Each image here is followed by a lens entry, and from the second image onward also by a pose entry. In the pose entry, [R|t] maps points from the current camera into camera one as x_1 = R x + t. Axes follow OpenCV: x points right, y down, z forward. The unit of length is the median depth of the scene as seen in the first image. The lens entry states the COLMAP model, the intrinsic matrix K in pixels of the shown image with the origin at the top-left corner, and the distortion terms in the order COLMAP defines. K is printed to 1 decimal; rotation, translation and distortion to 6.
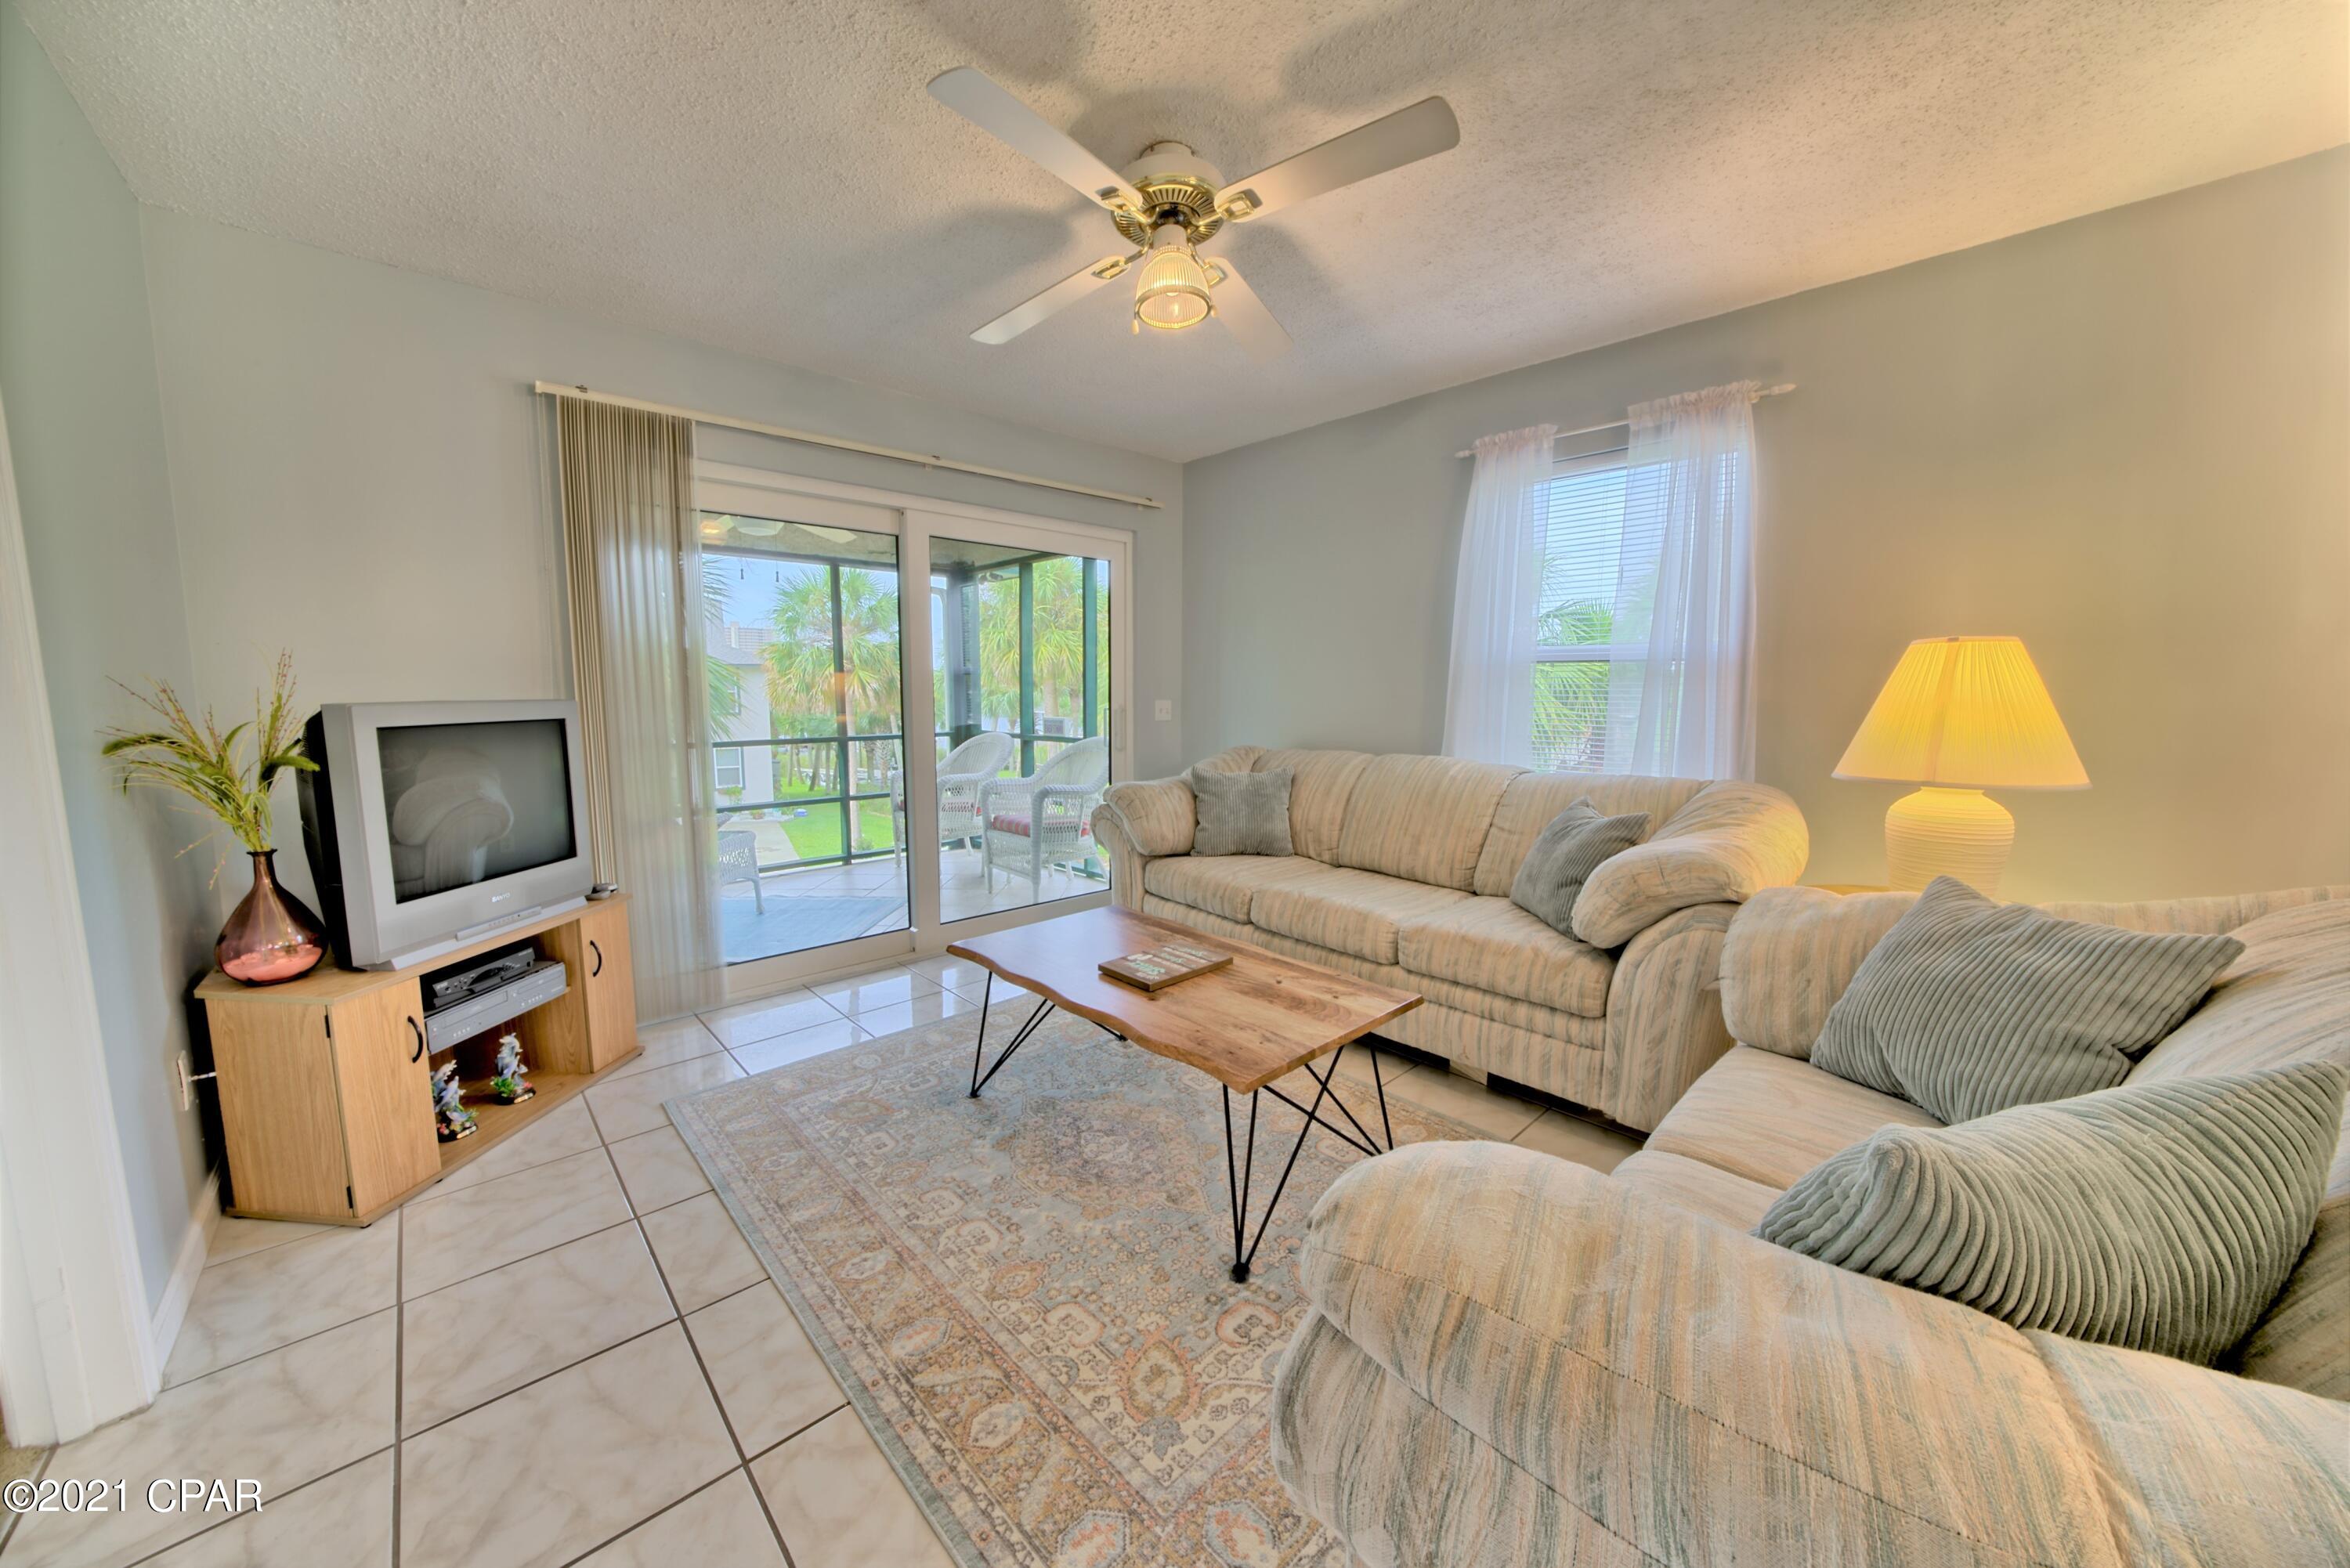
lens RADIAL K [[808.4, 0, 1175.0], [0, 808.4, 784.0], [0, 0, 1]] dist [-0.015030, 0.000195]
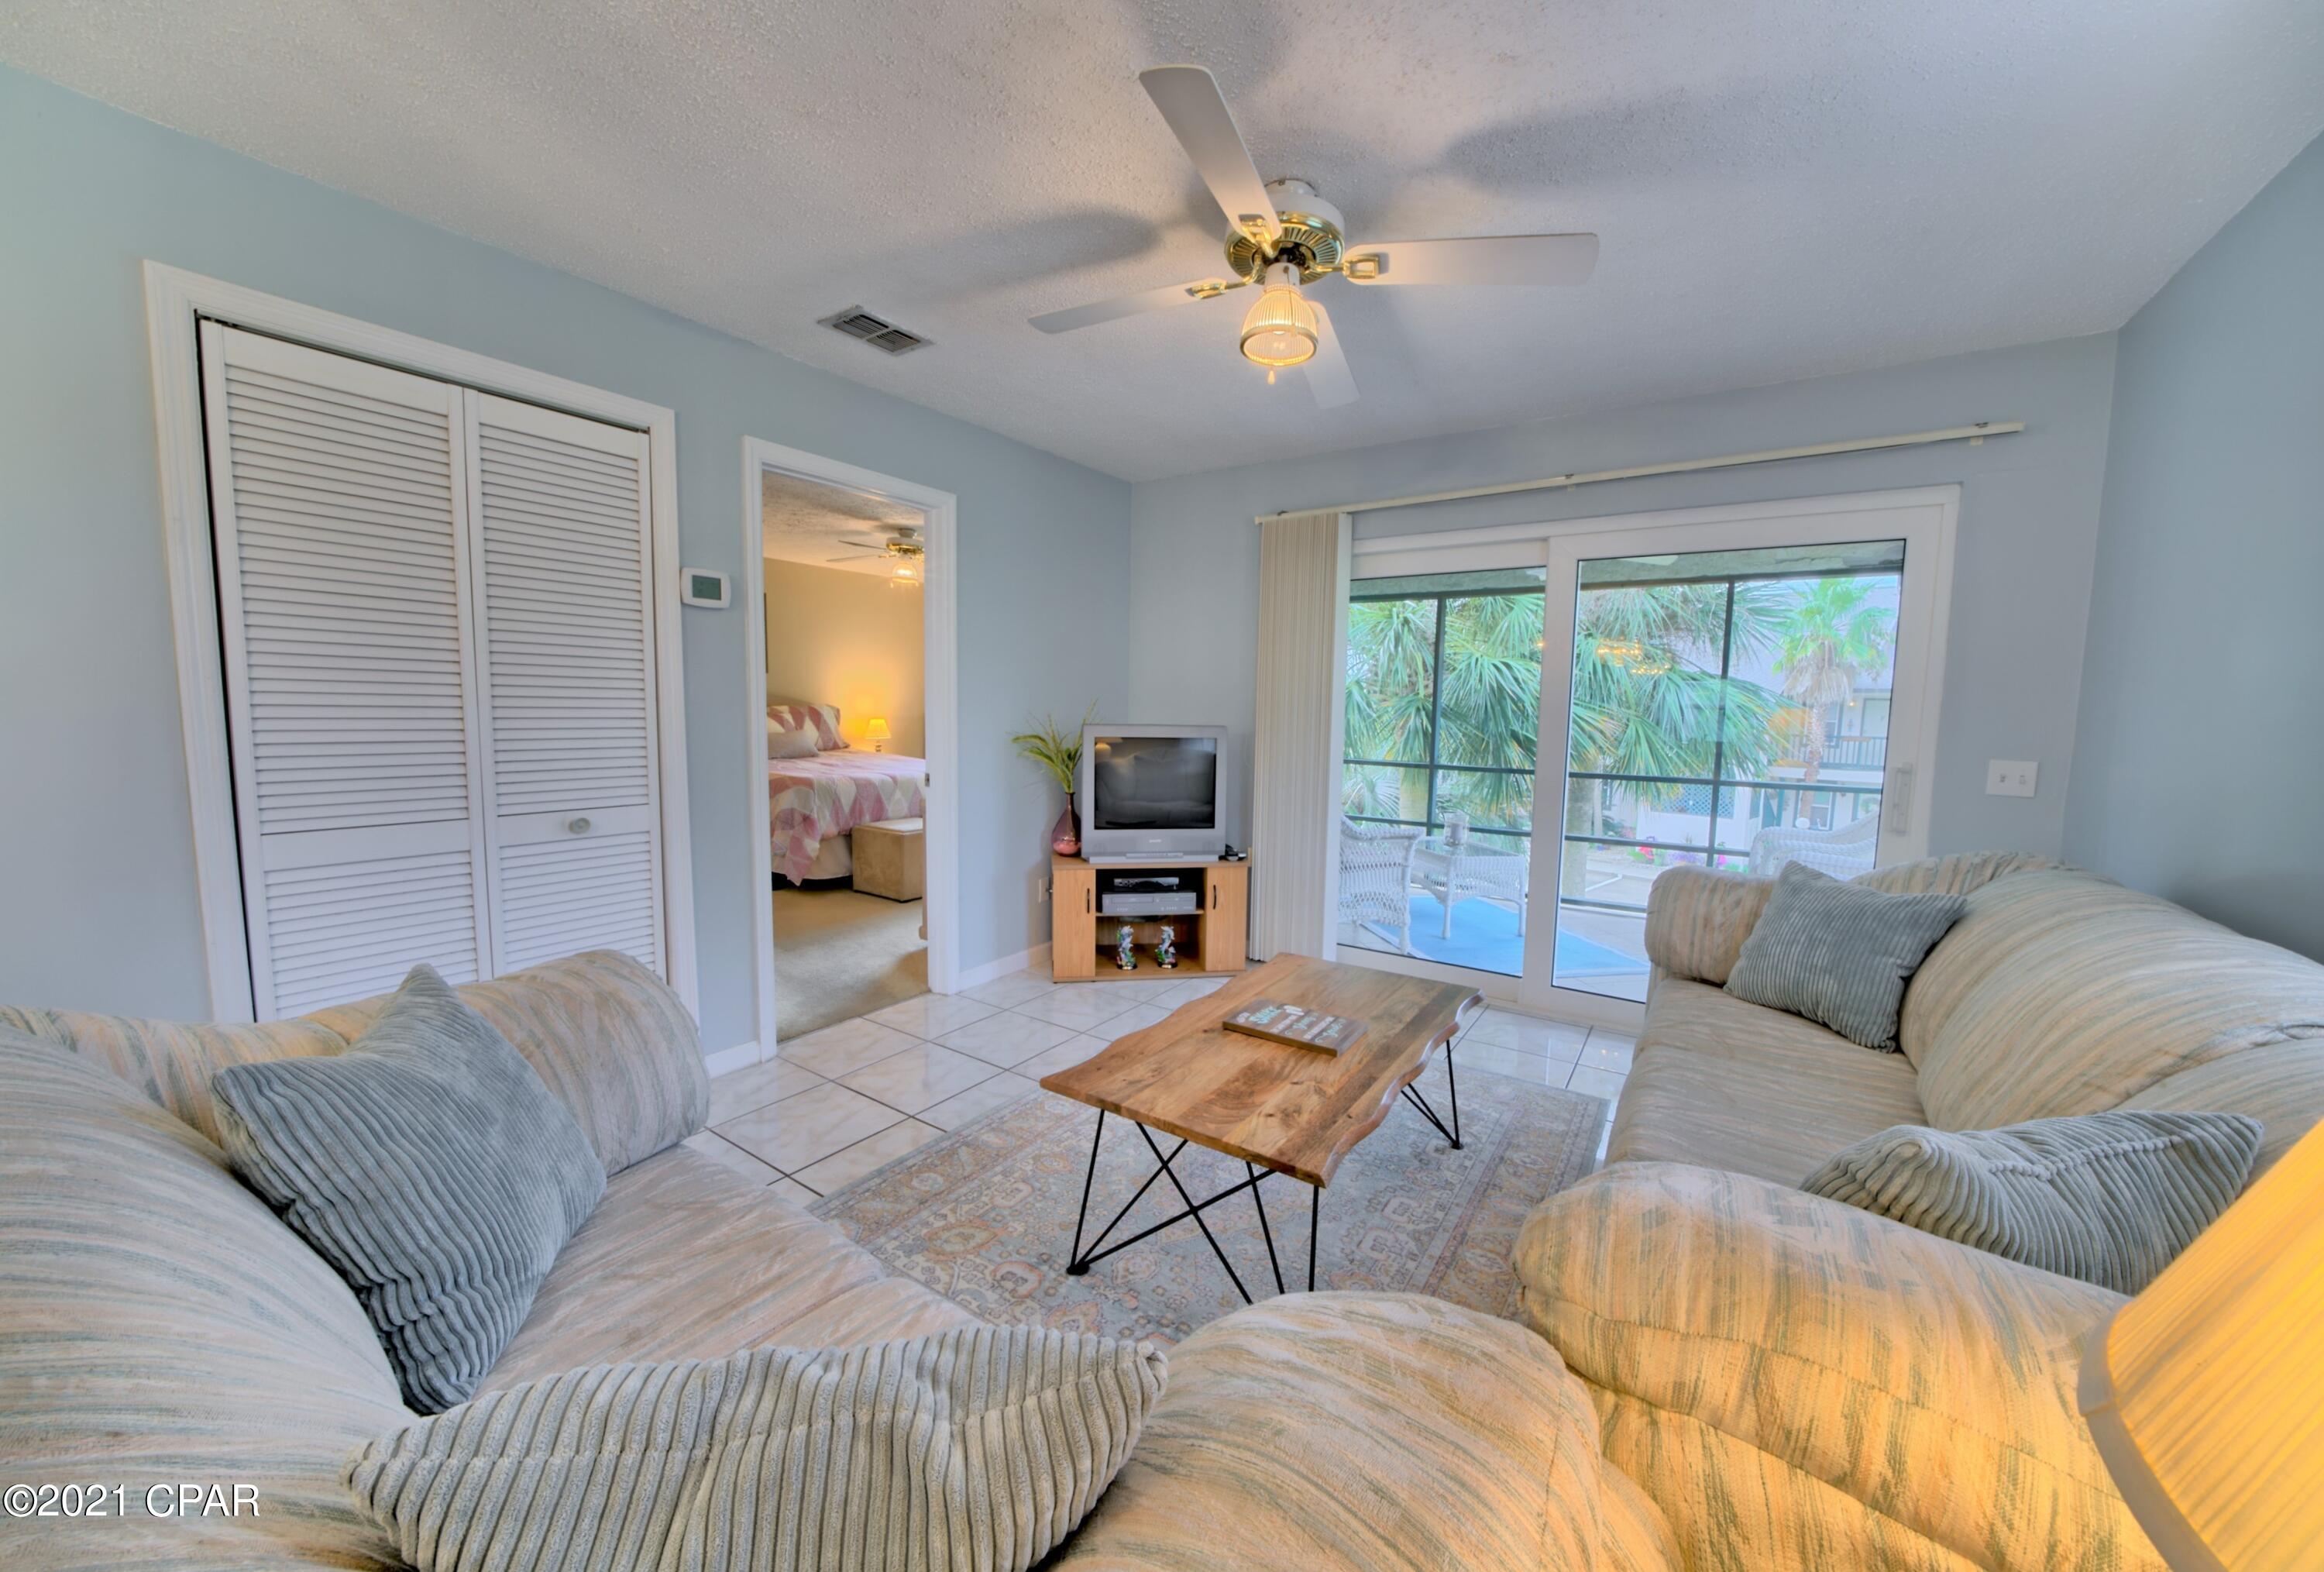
lens RADIAL K [[833.0, 0, 1170.1], [0, 833.0, 784.0], [0, 0, 1]] dist [-0.016748, 0.000076]
pose [[0.228575, 0.095943, -0.968787, 0.945011], [-0.130952, 0.989118, 0.067060, -0.109717], [0.964679, 0.111537, 0.238652, 0.651460]]
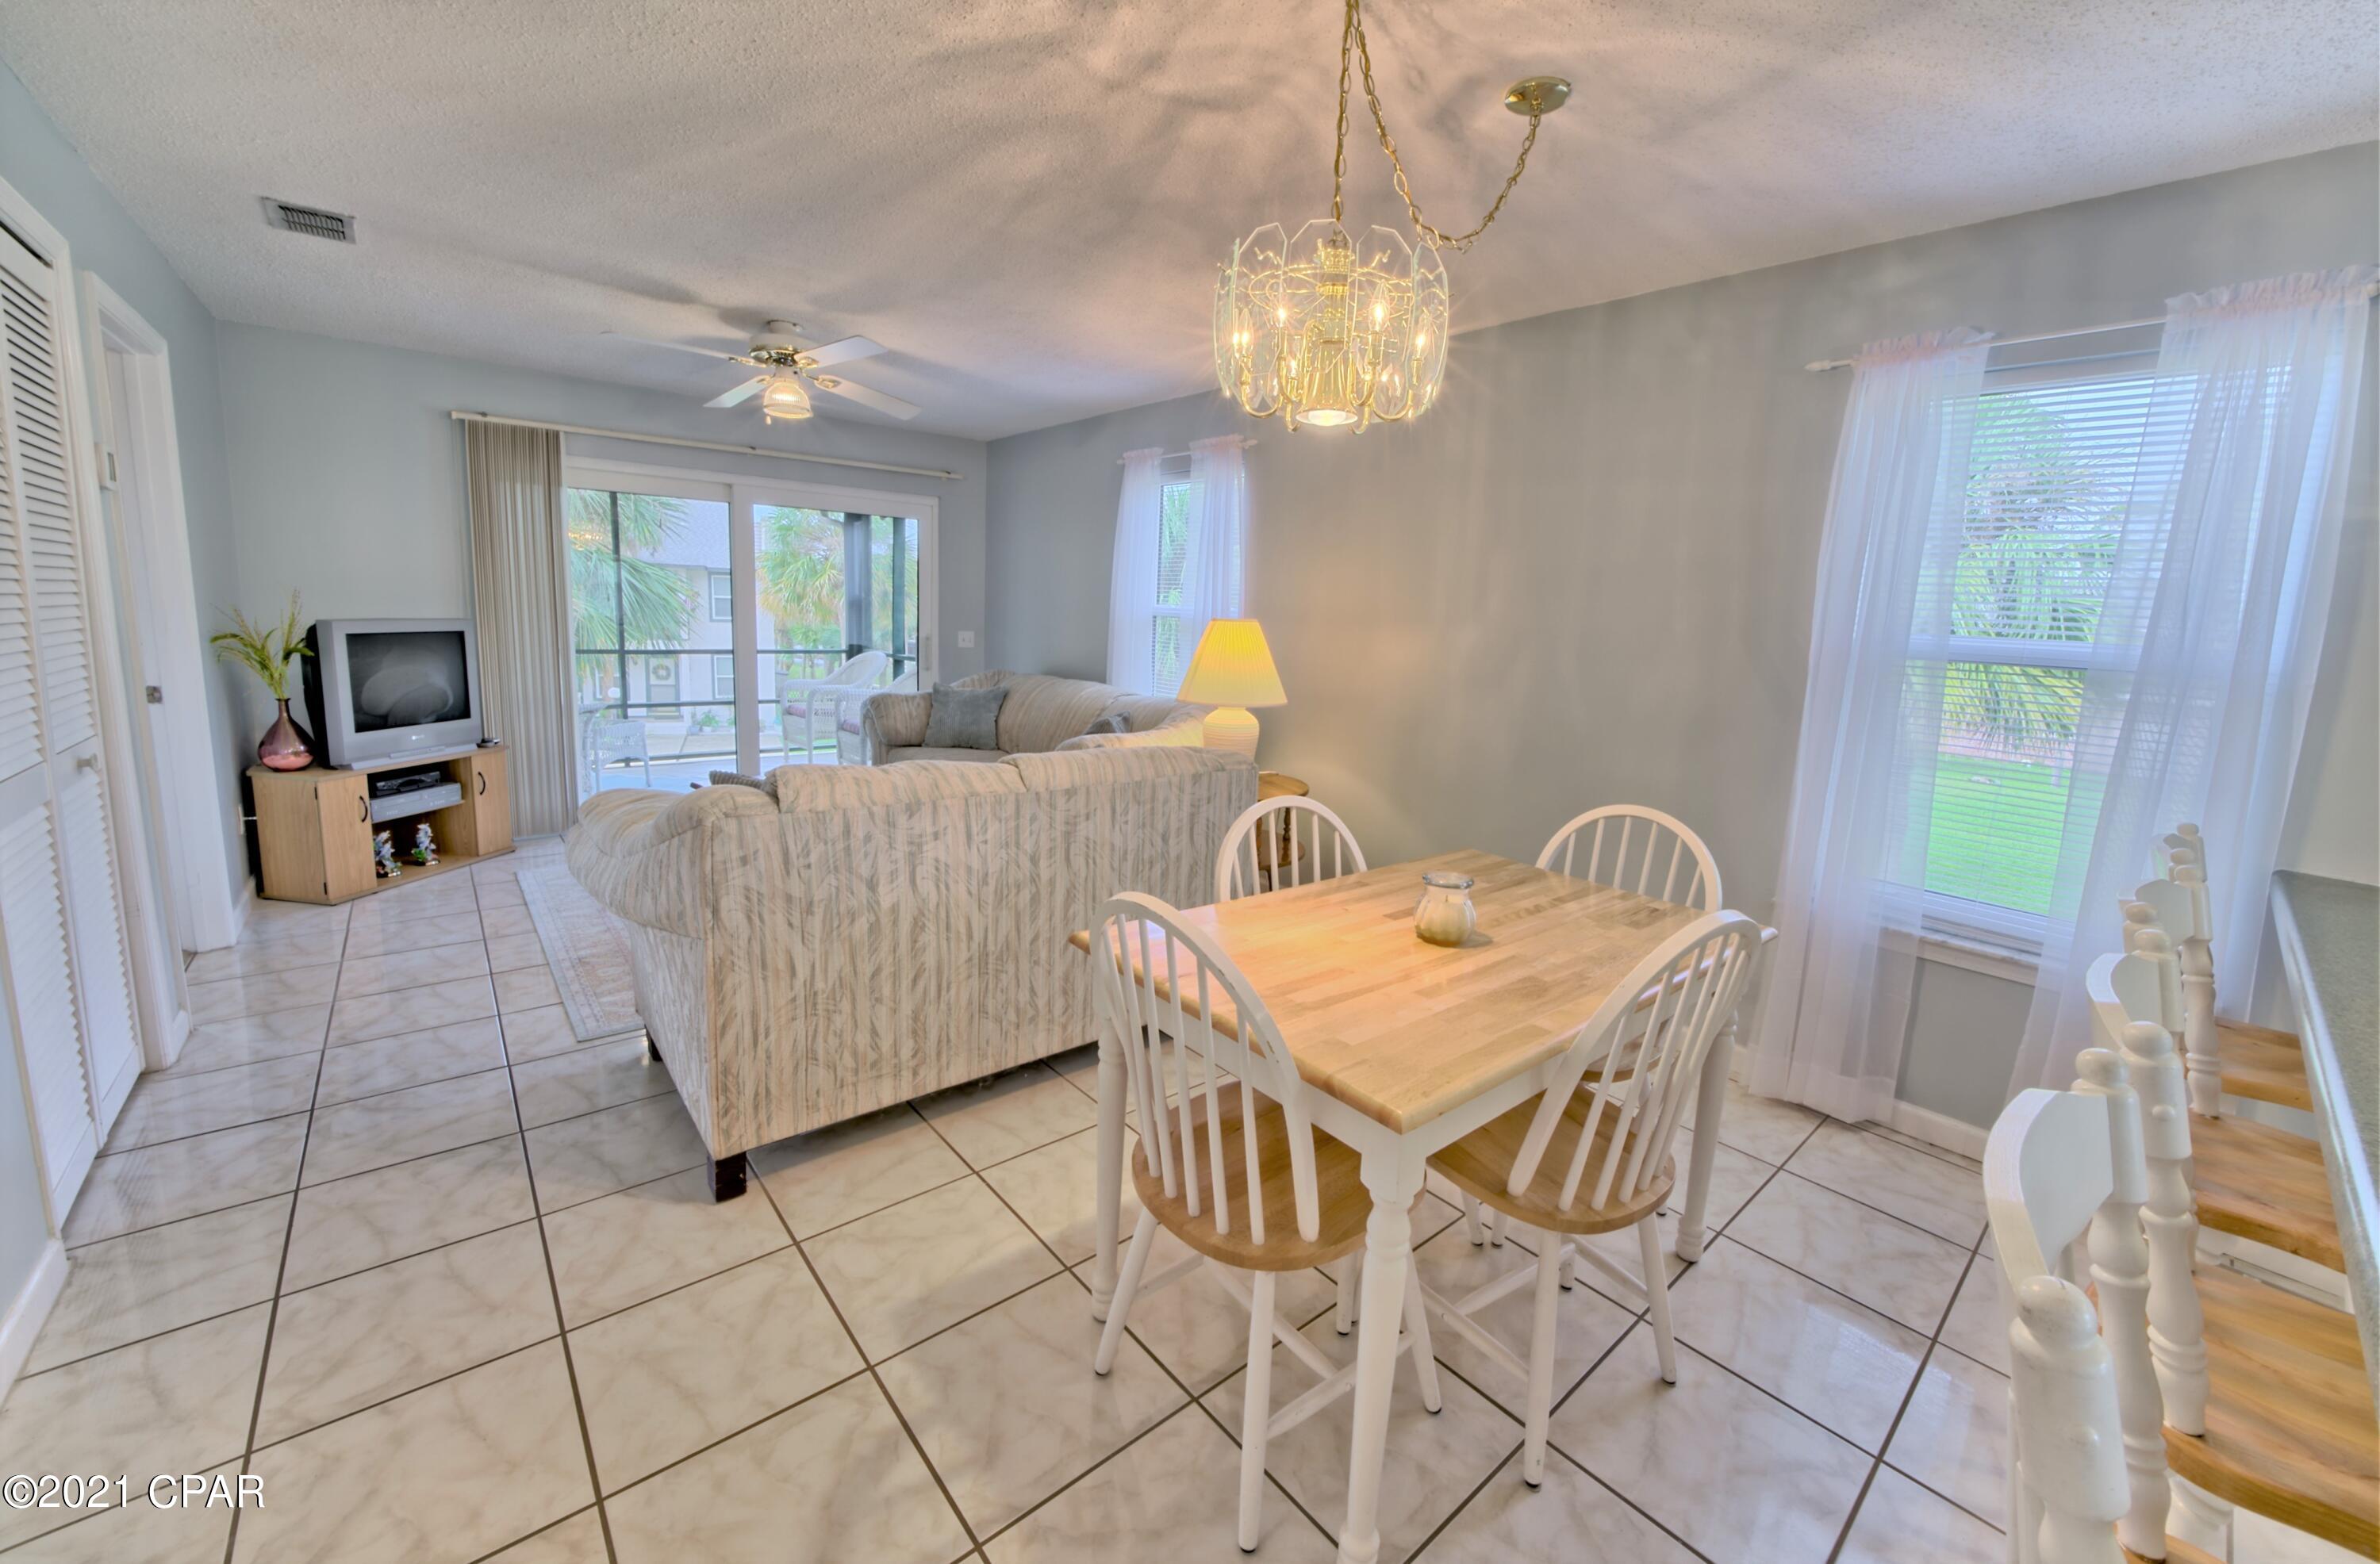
lens RADIAL K [[906.7, 0, 1213.0], [0, 906.7, 749.8], [0, 0, 1]] dist [-0.012106, 0.000162]
pose [[0.998235, 0.047625, -0.035491, 0.971307], [-0.046373, 0.998300, 0.035320, 0.027280], [0.037113, -0.033612, 0.998746, -0.896121]]
